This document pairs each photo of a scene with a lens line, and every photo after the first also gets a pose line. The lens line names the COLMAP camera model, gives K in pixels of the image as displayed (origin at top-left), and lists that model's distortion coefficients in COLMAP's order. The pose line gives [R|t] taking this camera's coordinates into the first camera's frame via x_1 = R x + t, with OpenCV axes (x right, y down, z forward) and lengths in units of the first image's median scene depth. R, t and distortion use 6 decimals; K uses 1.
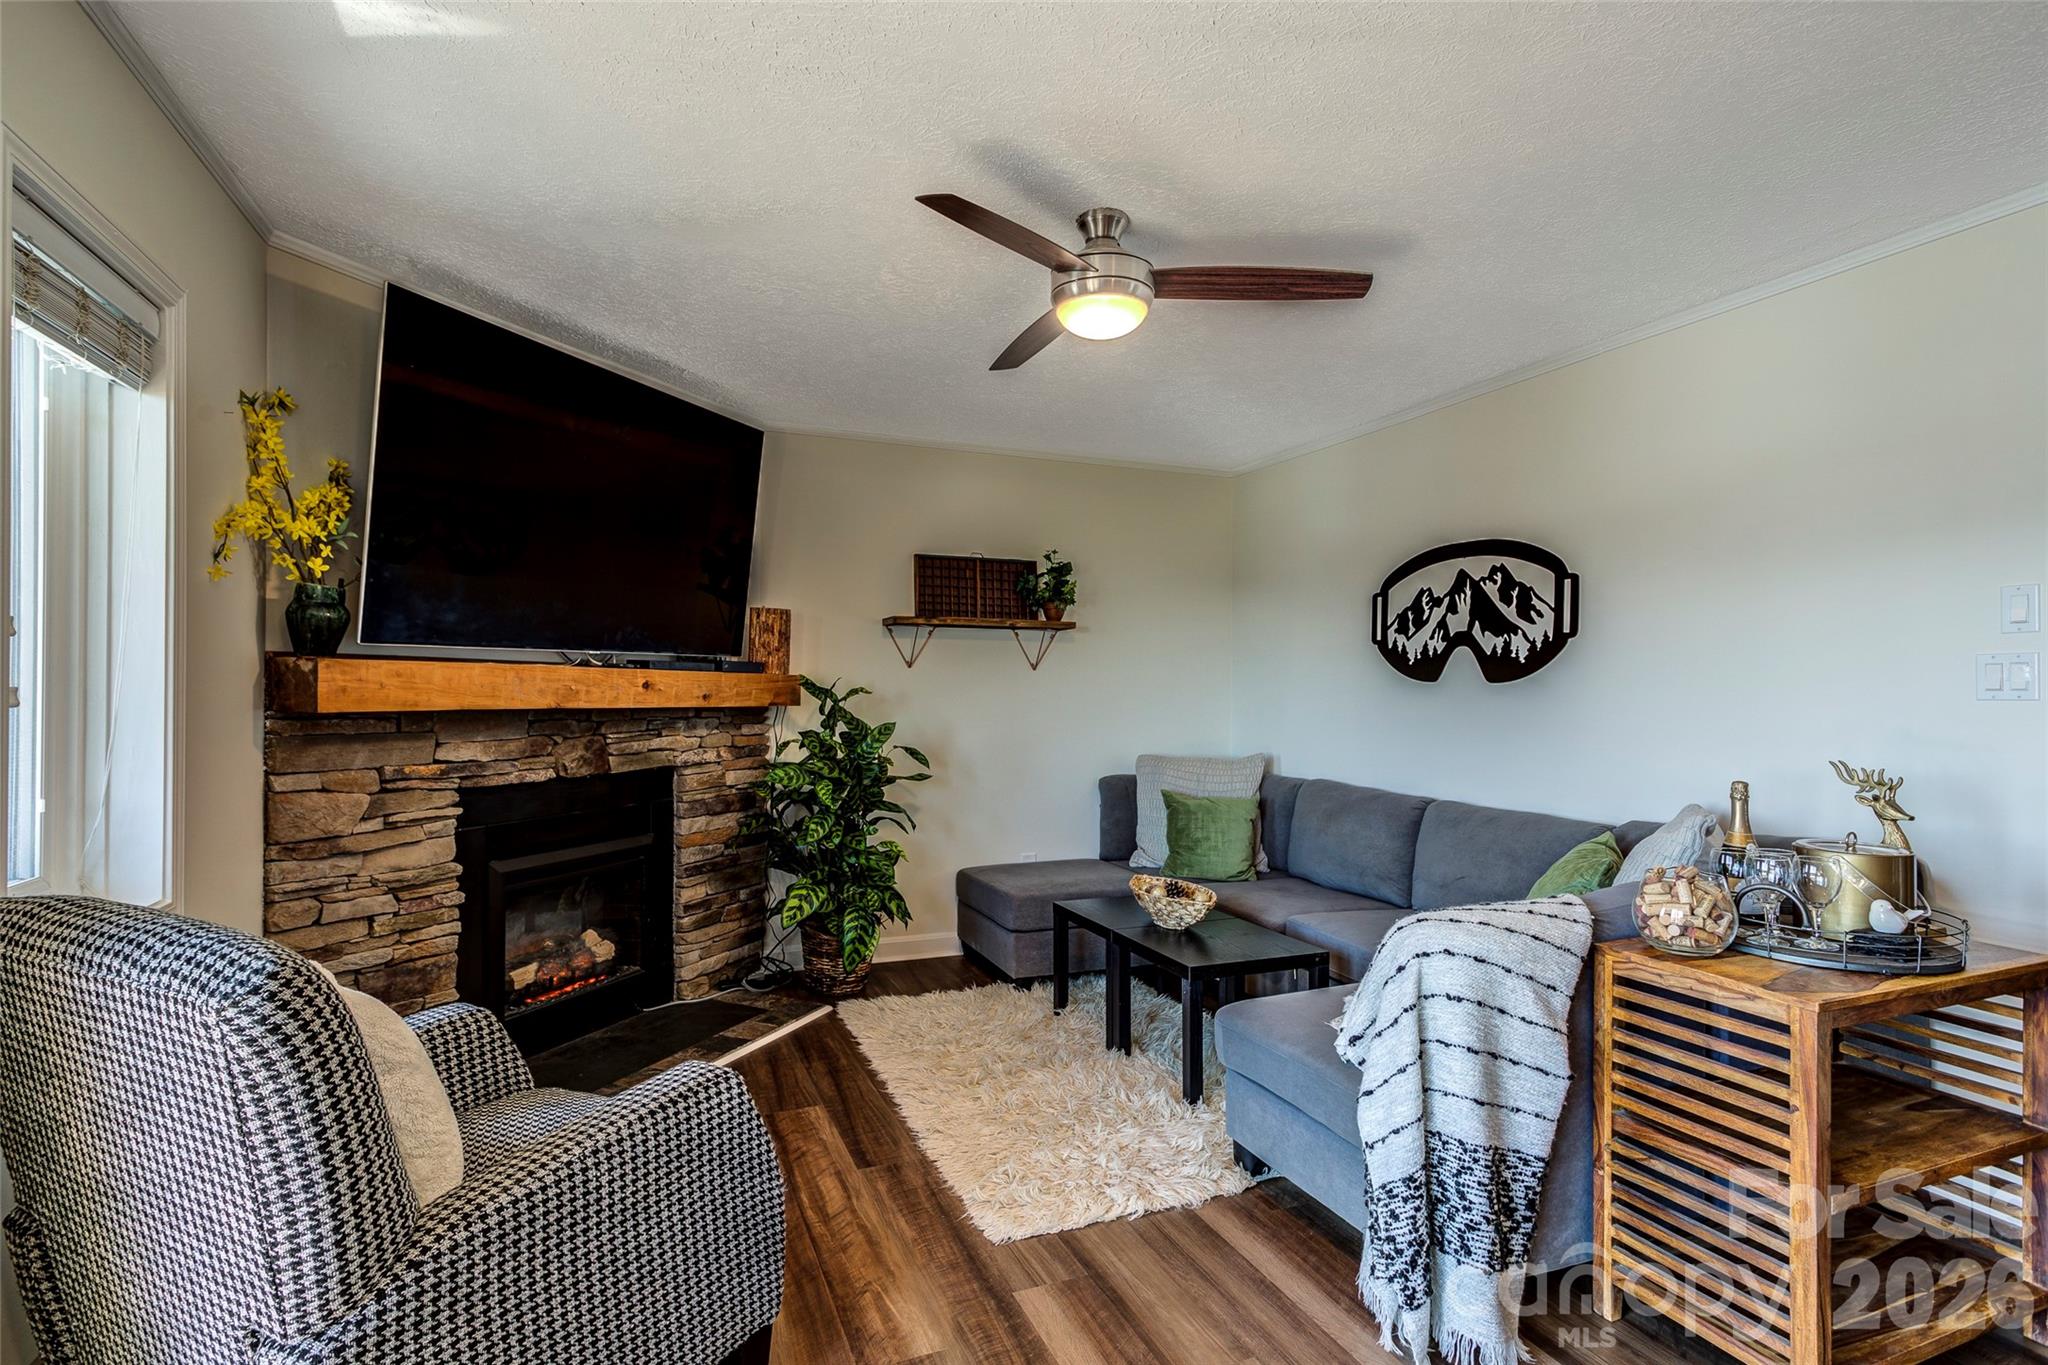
lens RADIAL K [[1018.2, 0, 1042.1], [0, 1018.2, 691.7], [0, 0, 1]] dist [0.002885, 0.005003]
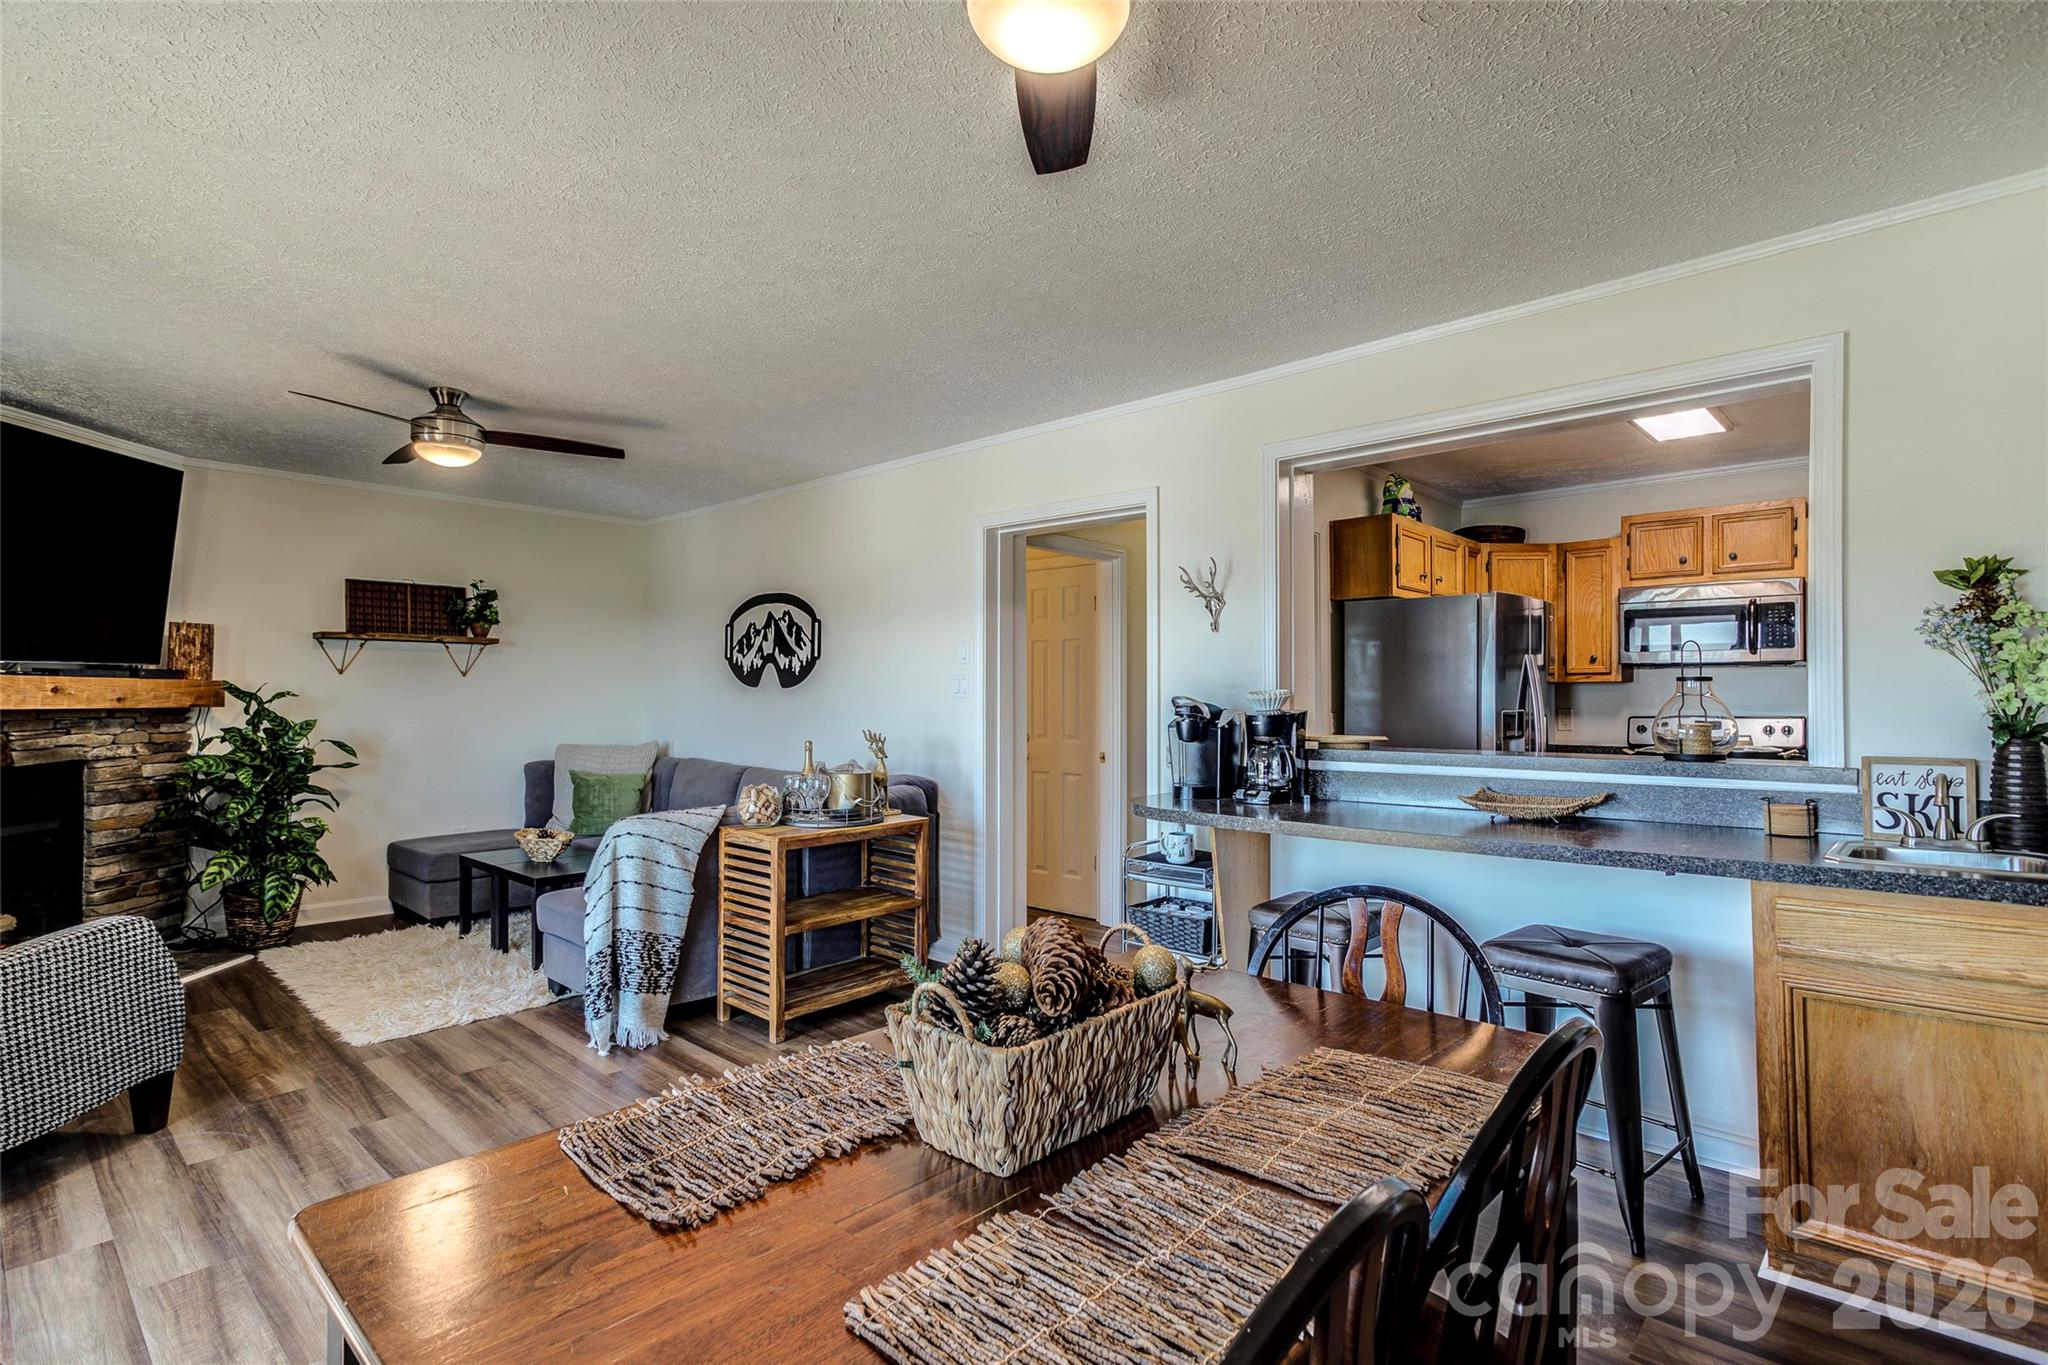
lens RADIAL K [[1018.2, 0, 1025.7], [0, 1018.2, 687.1], [0, 0, 1]] dist [0.002885, 0.005003]
pose [[0.917402, 0.000183, 0.397961, 0.154325], [0.001773, 0.999988, -0.004549, -0.002241], [-0.397957, 0.004879, 0.917391, -0.487672]]
